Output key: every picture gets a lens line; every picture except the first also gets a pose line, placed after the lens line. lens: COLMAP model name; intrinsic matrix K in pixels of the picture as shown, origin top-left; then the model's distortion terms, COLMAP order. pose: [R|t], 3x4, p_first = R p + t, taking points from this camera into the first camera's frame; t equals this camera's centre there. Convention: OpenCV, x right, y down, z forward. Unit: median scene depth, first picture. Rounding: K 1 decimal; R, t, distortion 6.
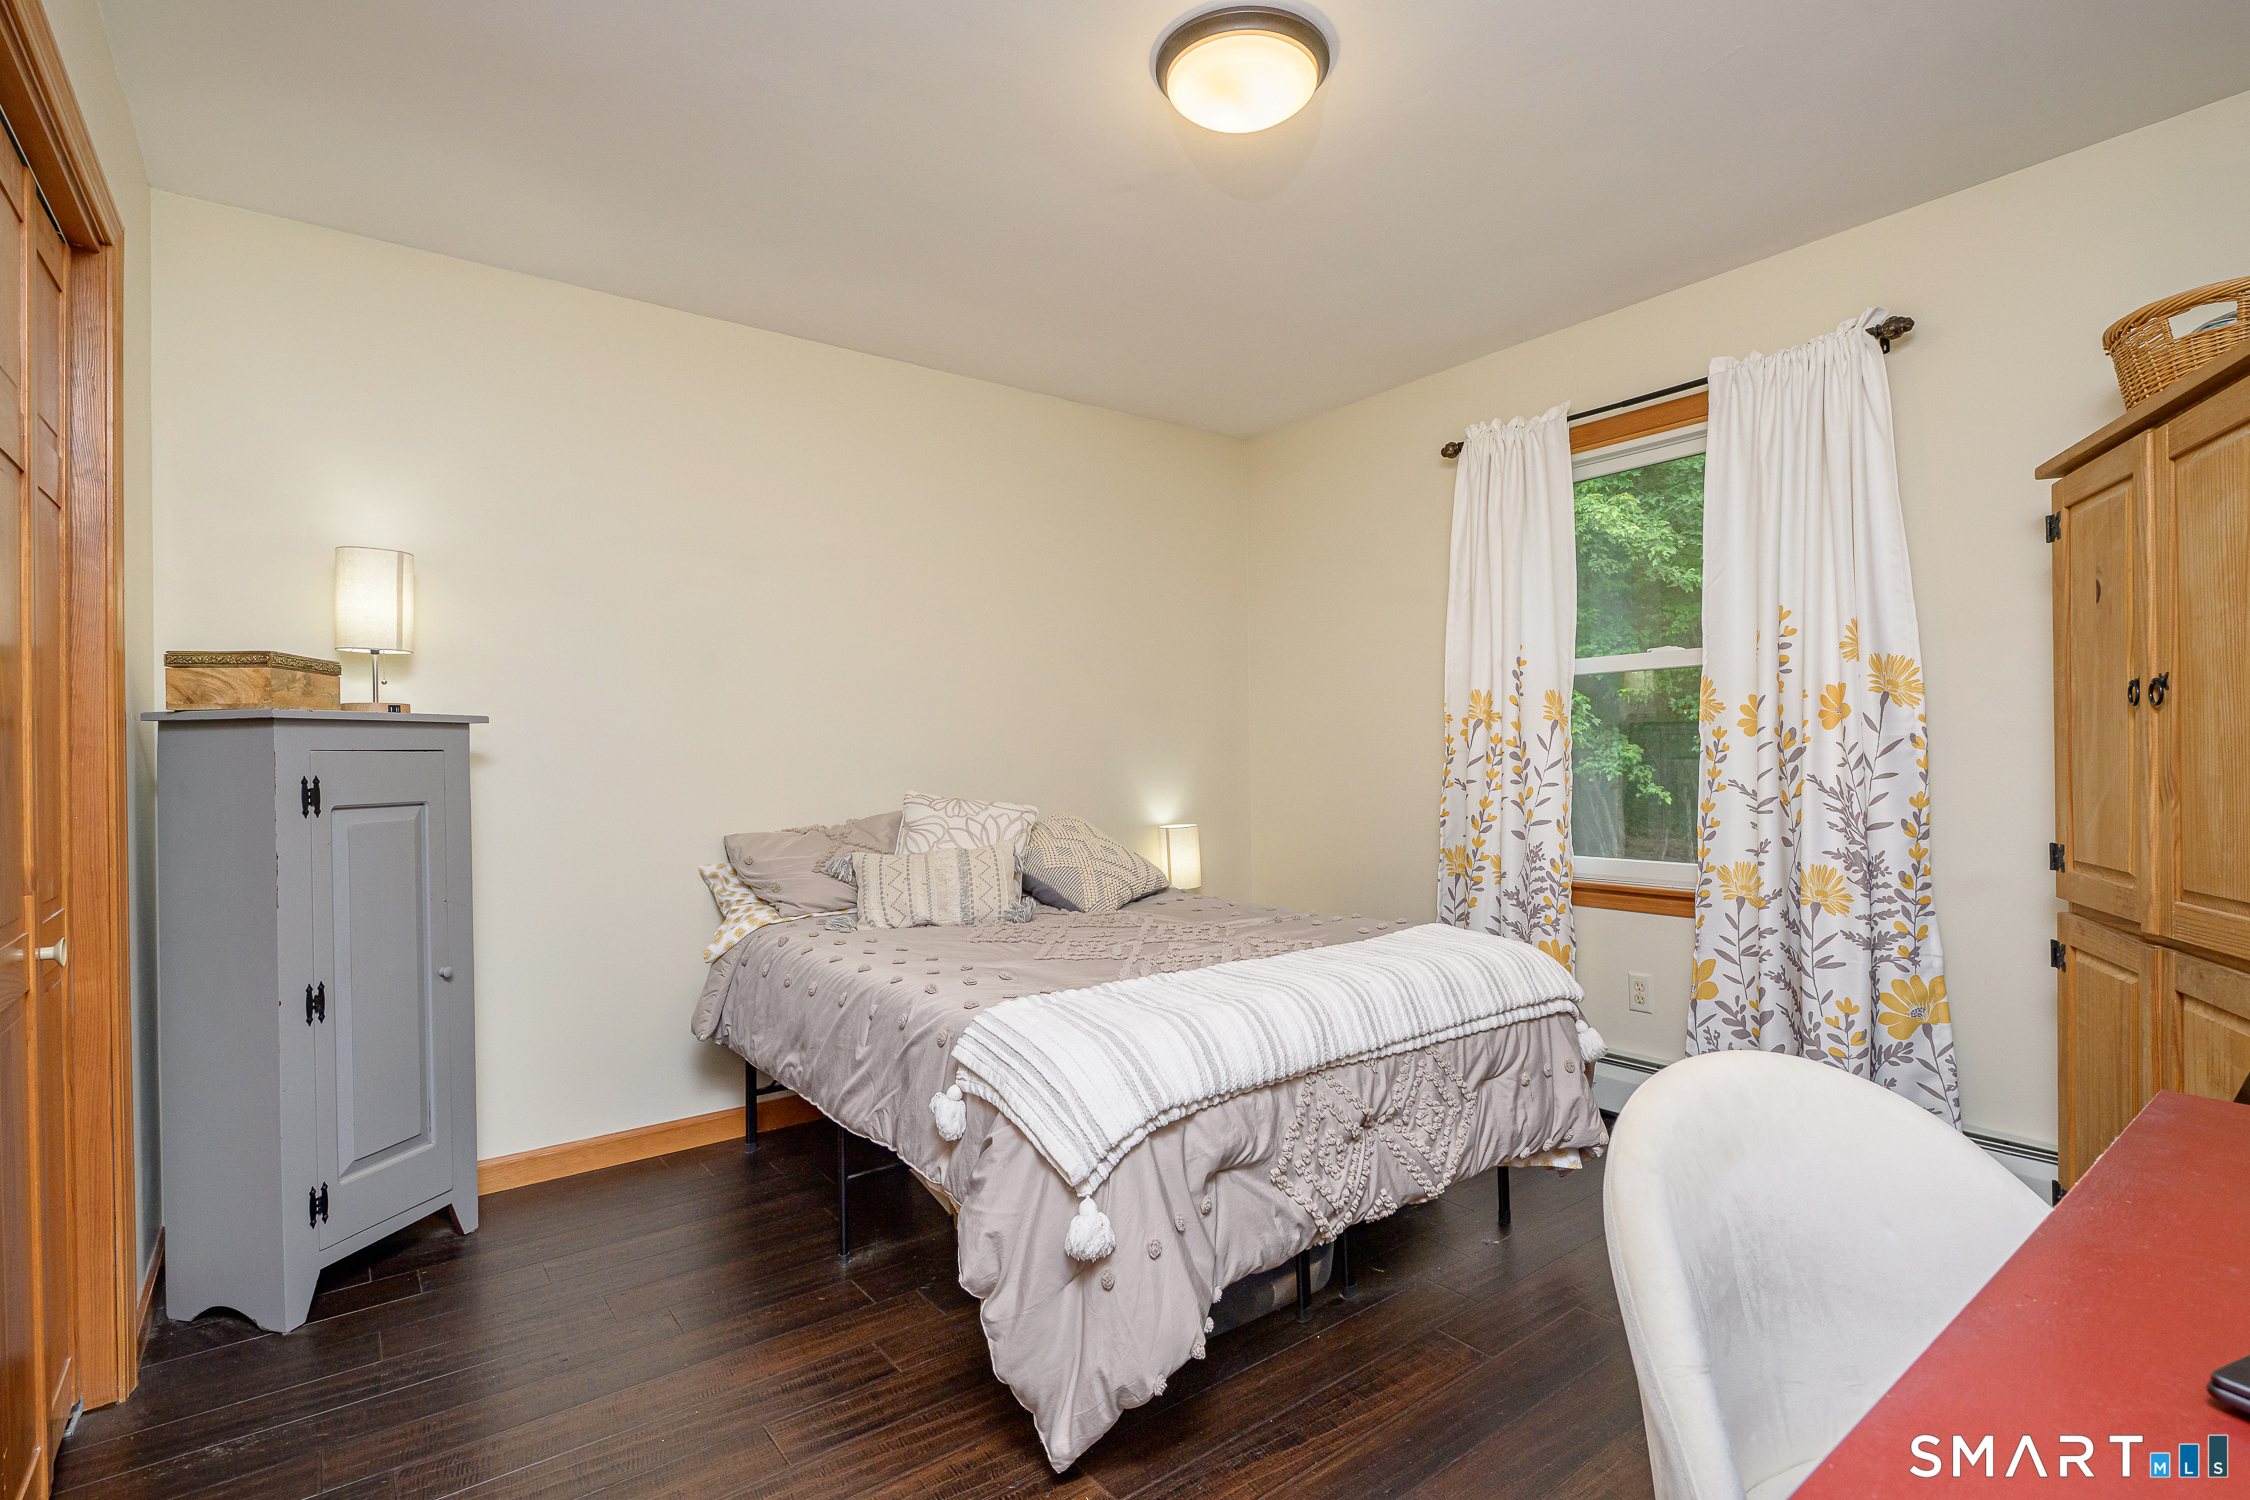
lens RADIAL K [[1058.7, 0, 1120.5], [0, 1058.7, 753.2], [0, 0, 1]] dist [-0.000864, -0.000409]
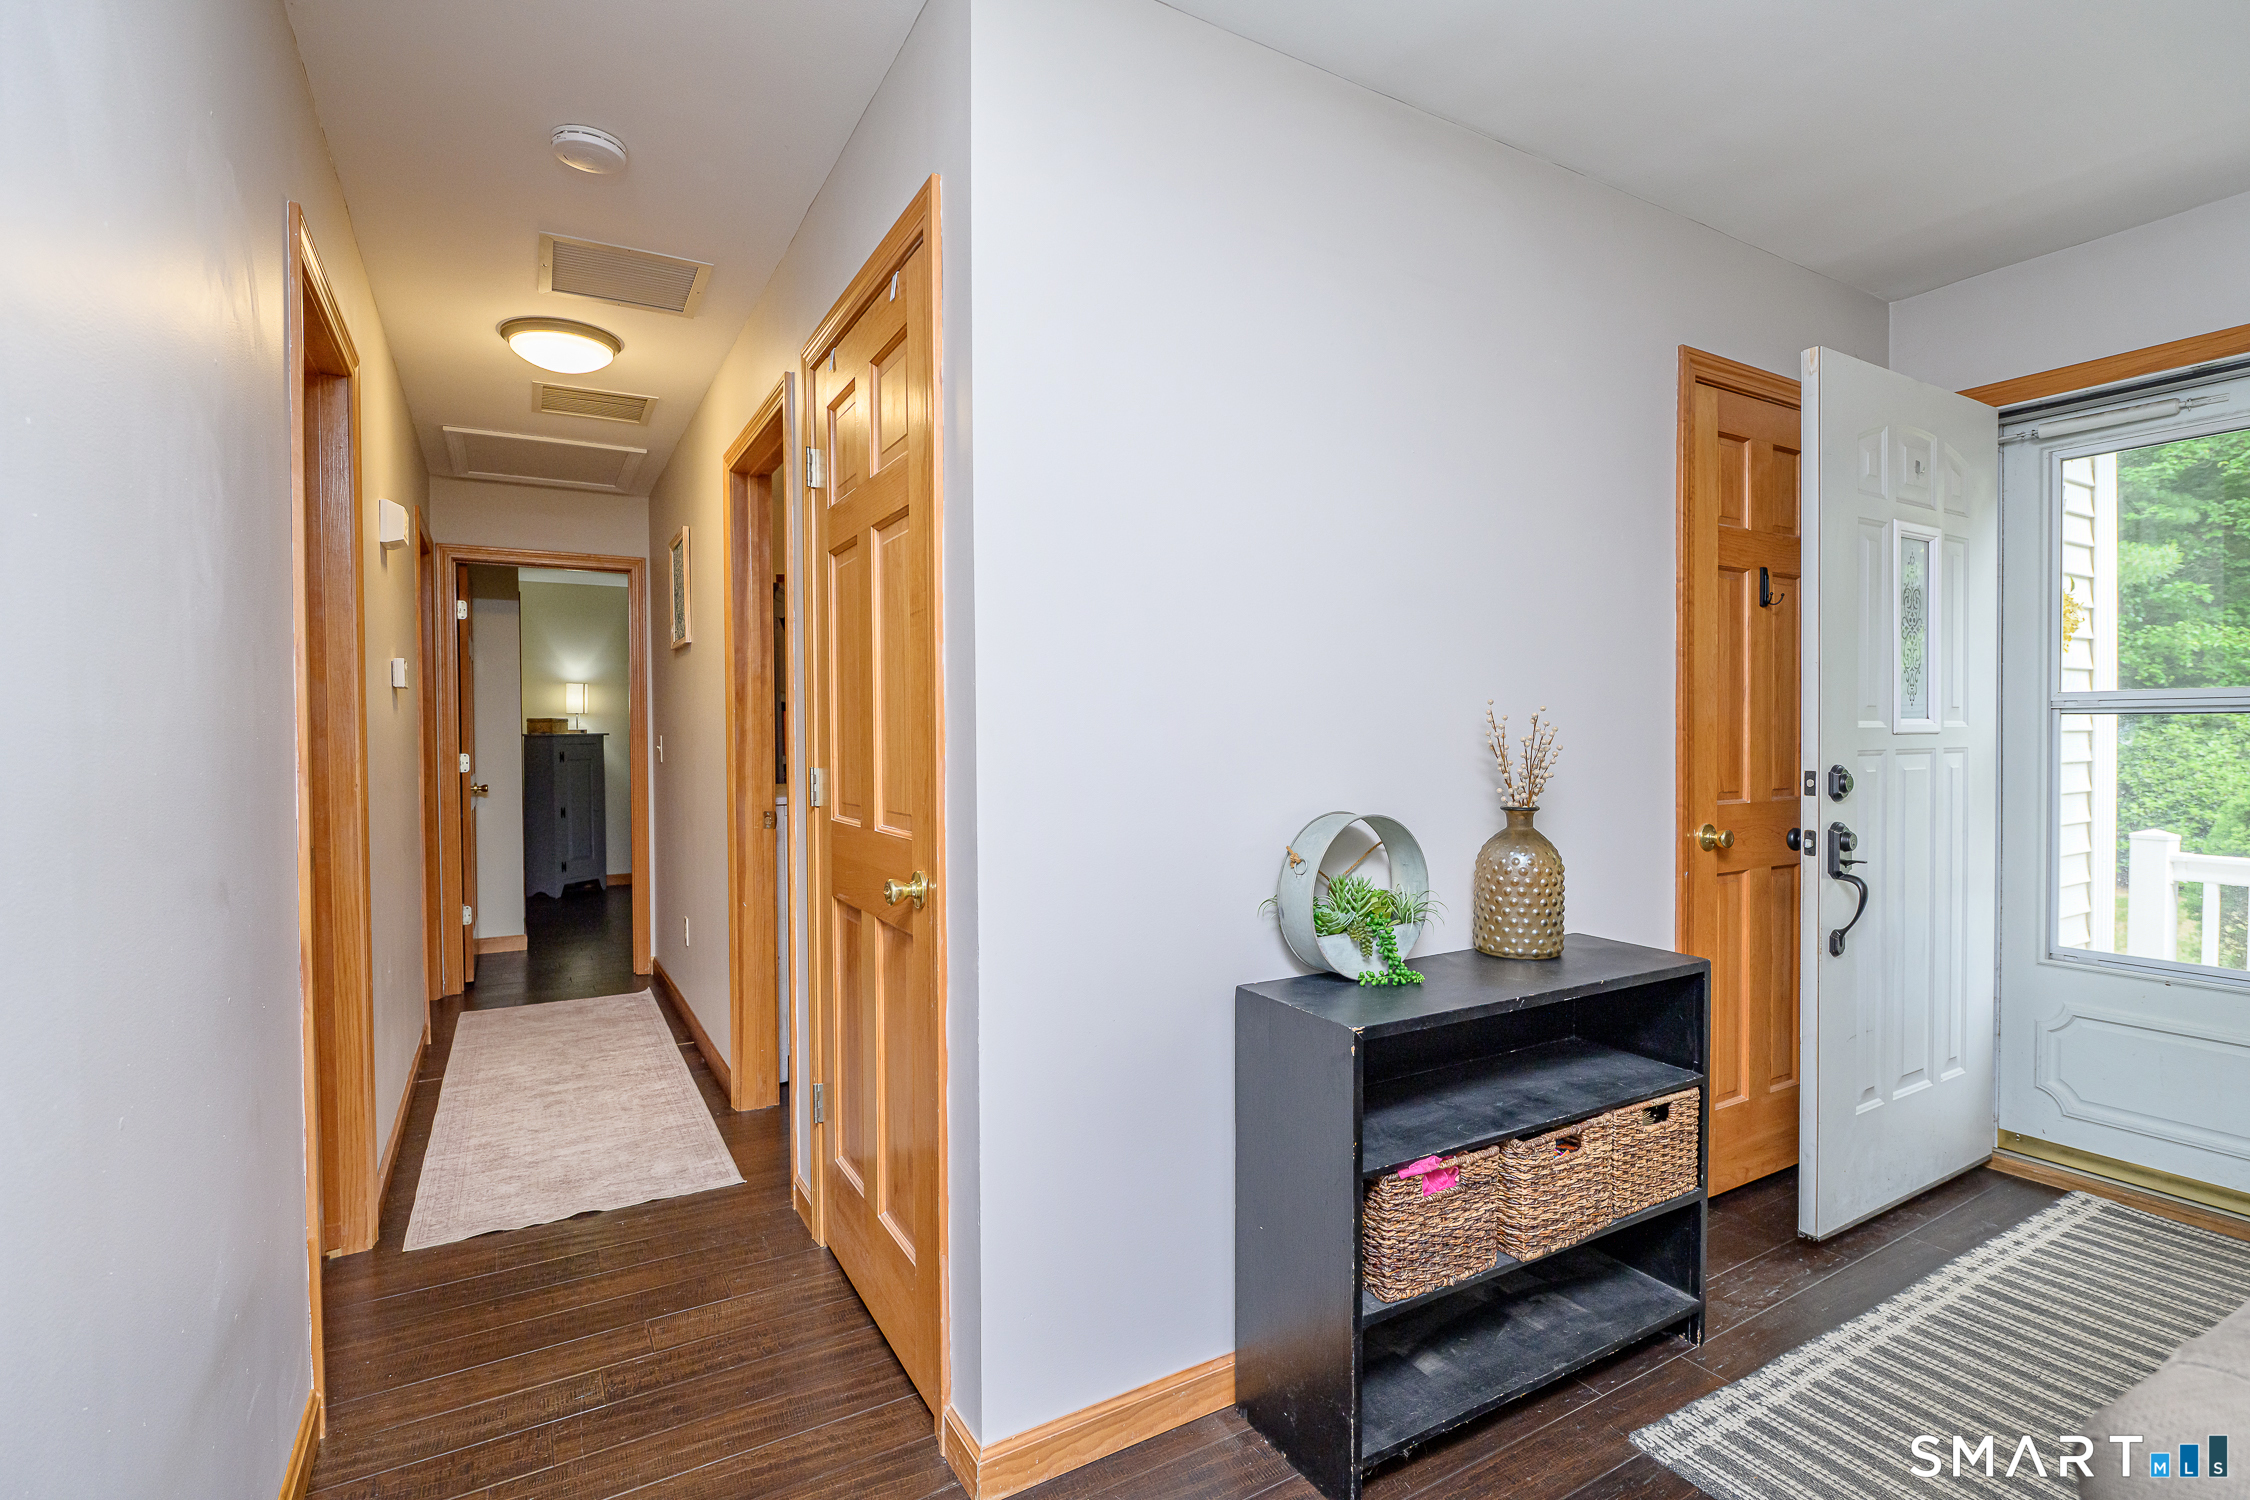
lens RADIAL K [[1047.4, 0, 1134.7], [0, 1047.4, 747.6], [0, 0, 1]] dist [-0.000908, -0.000554]
pose [[0.993371, 0.006328, -0.114776, 1.657380], [-0.005194, 0.999935, 0.010178, -0.041269], [0.114833, -0.009514, 0.993339, -2.424623]]
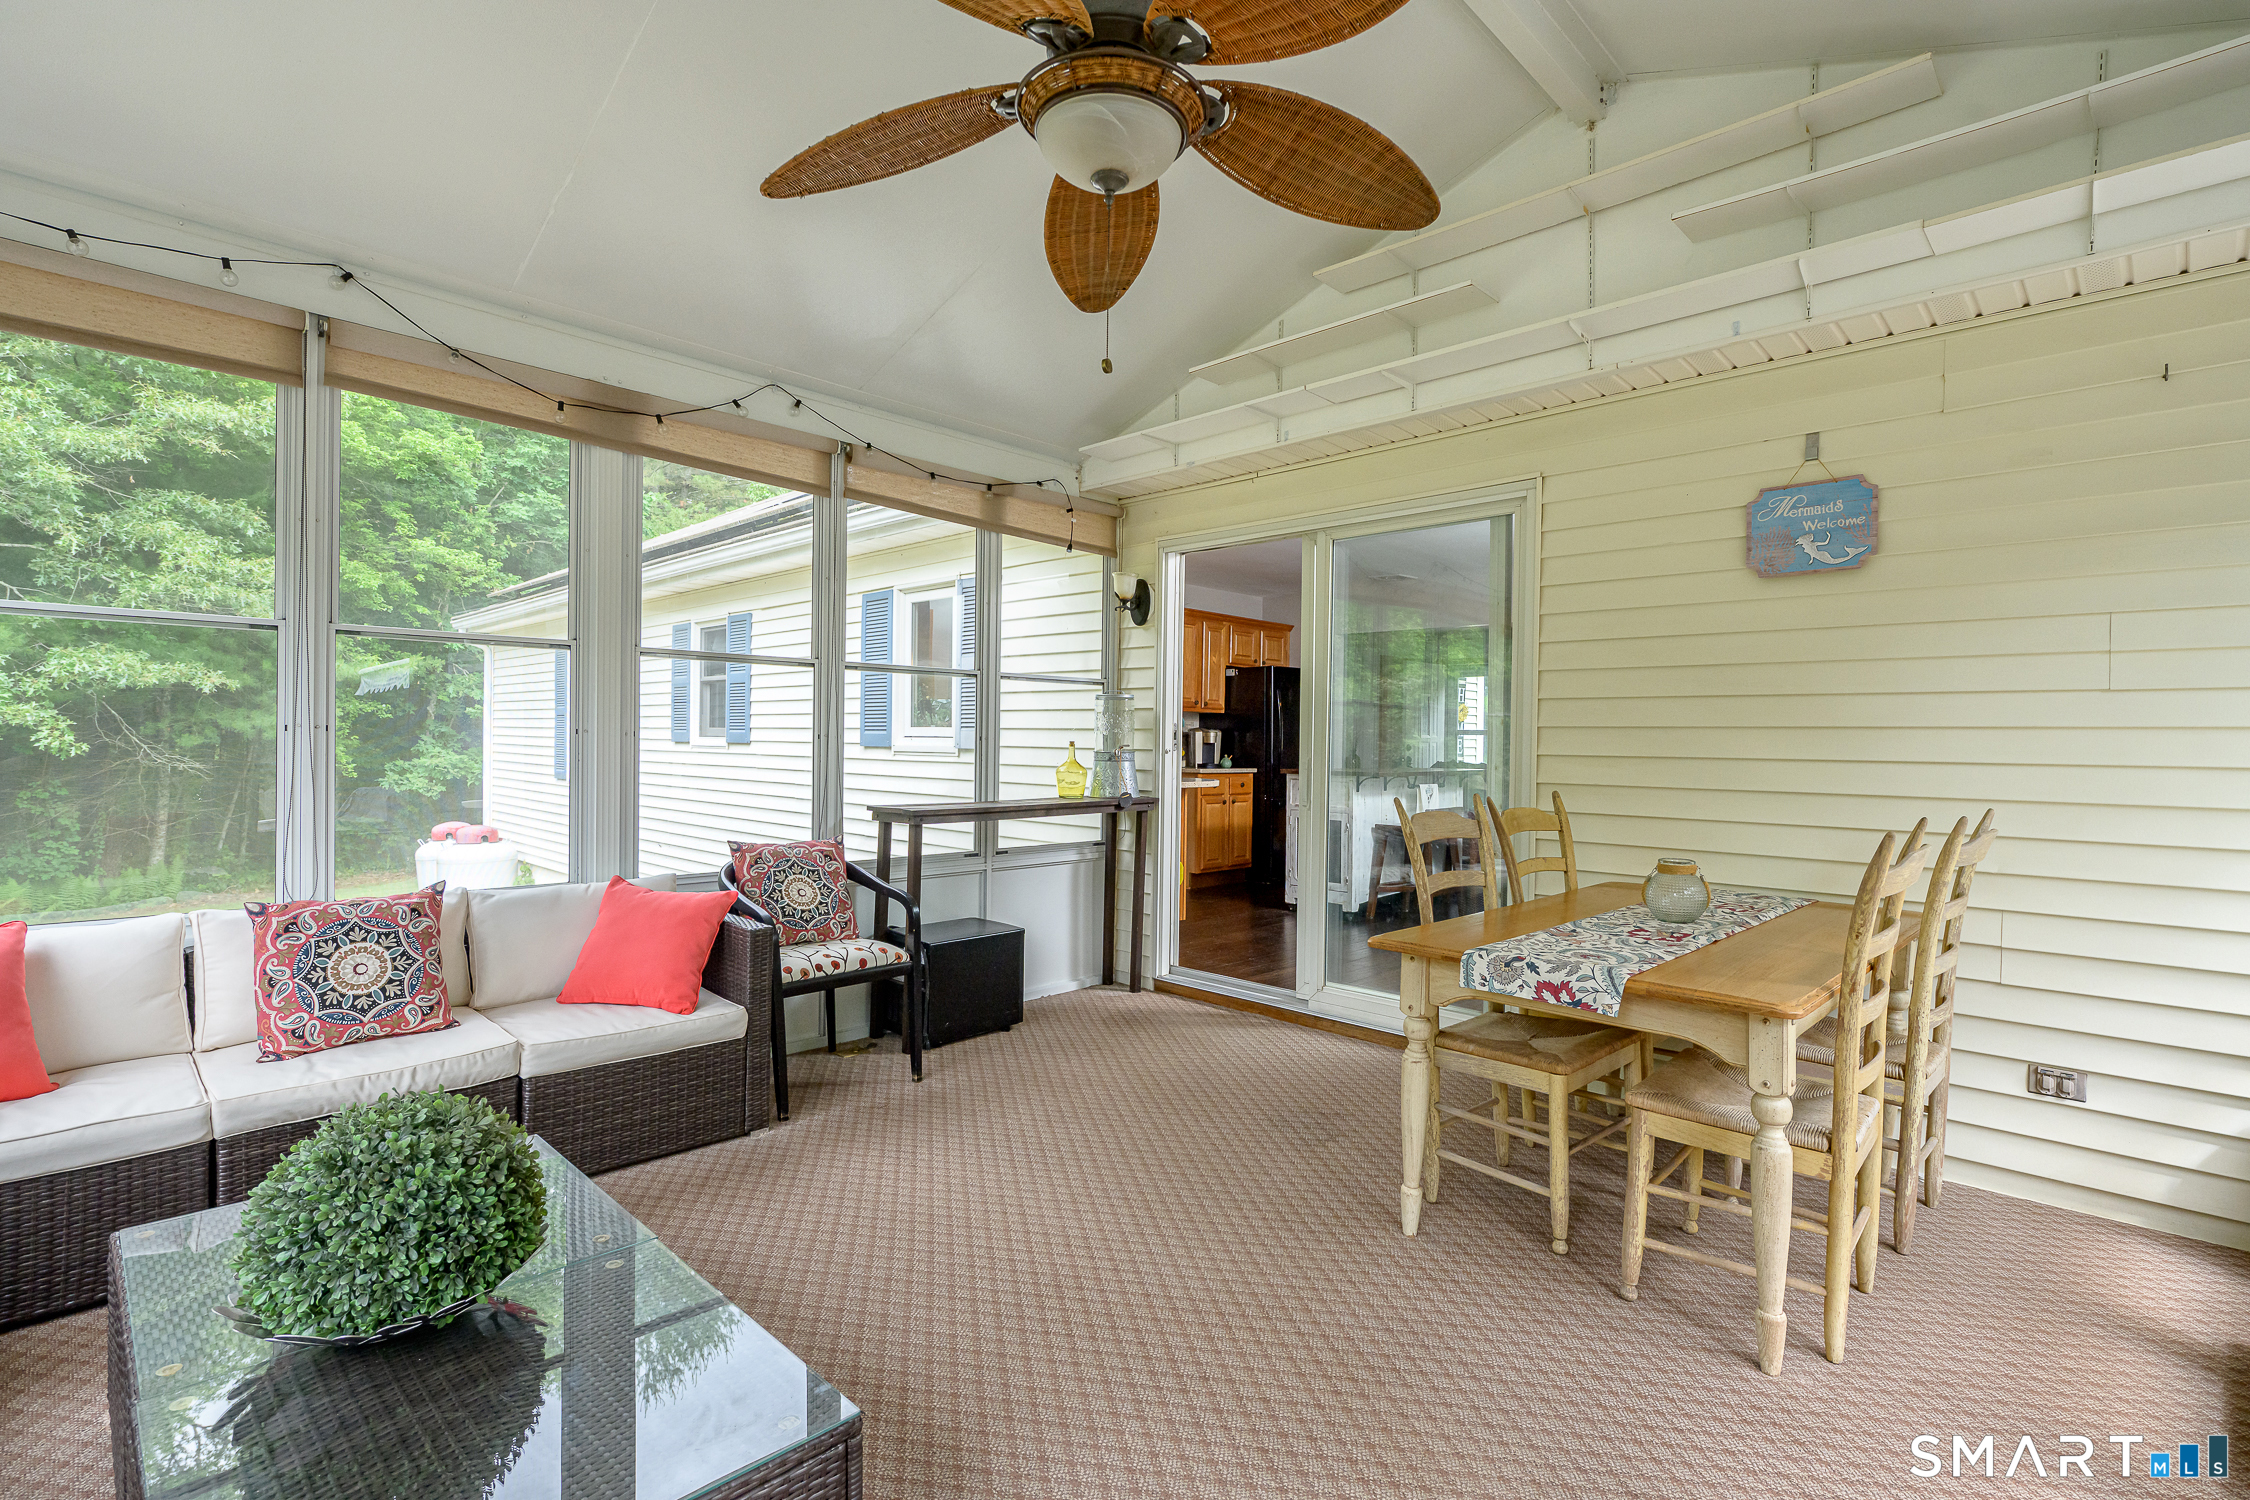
lens RADIAL K [[1058.7, 0, 1120.5], [0, 1058.7, 753.2], [0, 0, 1]] dist [-0.000864, -0.000409]
pose [[0.989324, 0.021764, 0.144097, -0.017809], [-0.022701, 0.999730, 0.004860, 0.037670], [-0.143953, -0.008079, 0.989552, -6.497355]]
